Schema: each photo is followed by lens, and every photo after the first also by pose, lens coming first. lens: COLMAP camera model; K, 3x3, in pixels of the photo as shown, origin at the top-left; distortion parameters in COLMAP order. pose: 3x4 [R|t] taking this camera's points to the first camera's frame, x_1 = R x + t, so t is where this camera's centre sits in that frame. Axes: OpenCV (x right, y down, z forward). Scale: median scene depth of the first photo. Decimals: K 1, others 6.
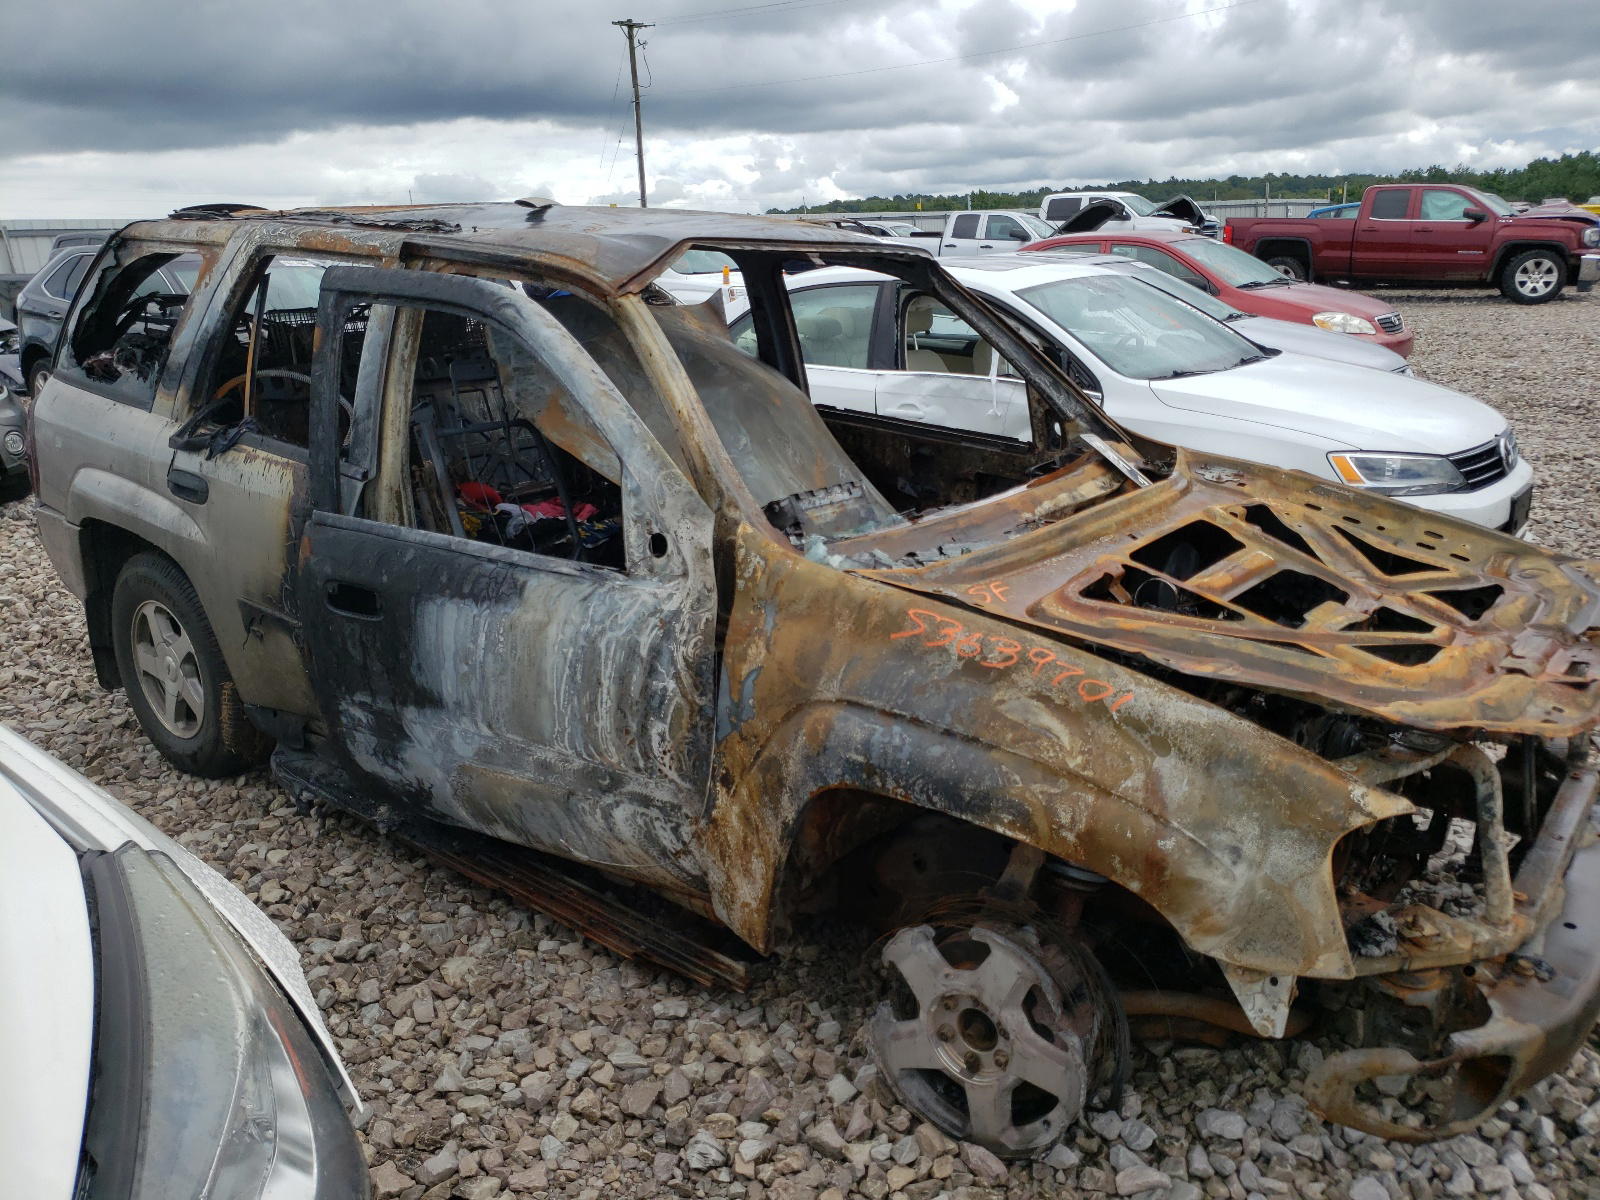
lens RADIAL K [[1227.6, 0, 802.7], [0, 1227.6, 592.6], [0, 0, 1]] dist [0.017658, -0.003681]
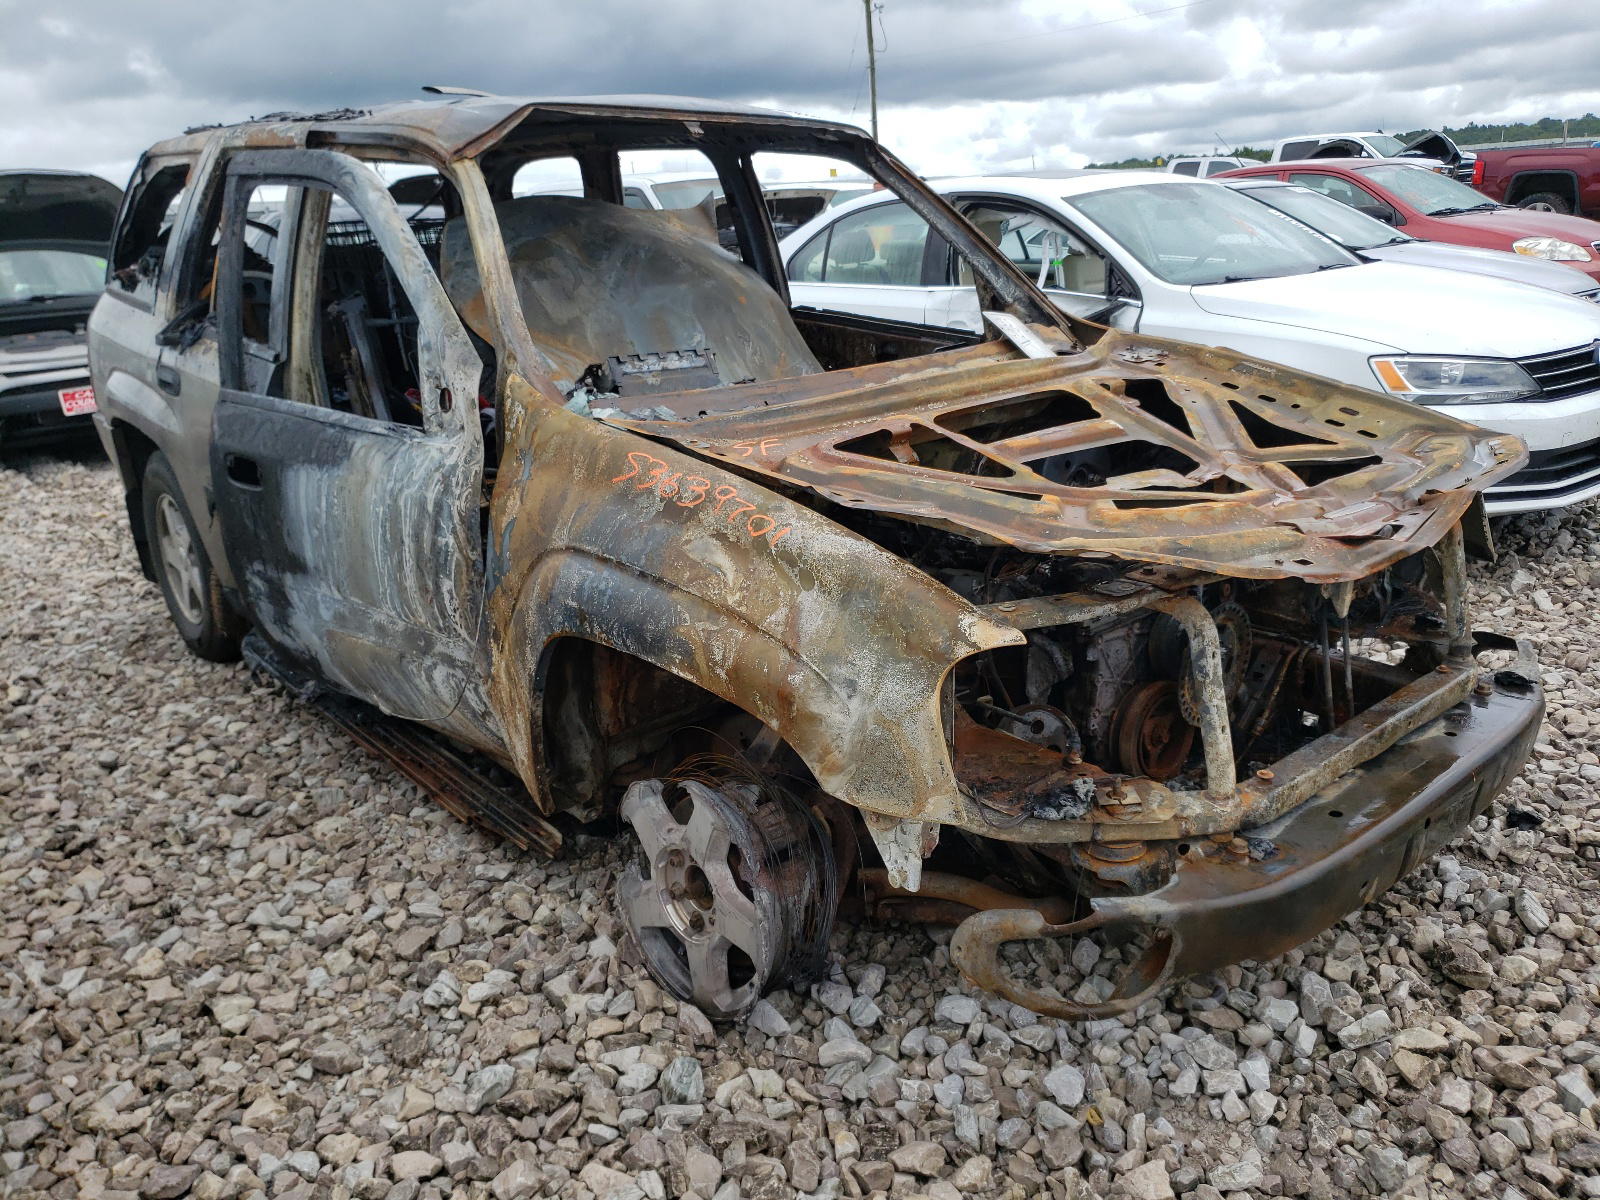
lens RADIAL K [[1238.9, 0, 800.0], [0, 1238.9, 600.0], [0, 0, 1]] dist [0.005581, 0.001681]
pose [[0.983077, 0.027695, -0.181087, 0.352457], [-0.022322, 0.999250, 0.031640, 0.085160], [0.181827, -0.027063, 0.982958, 0.053545]]
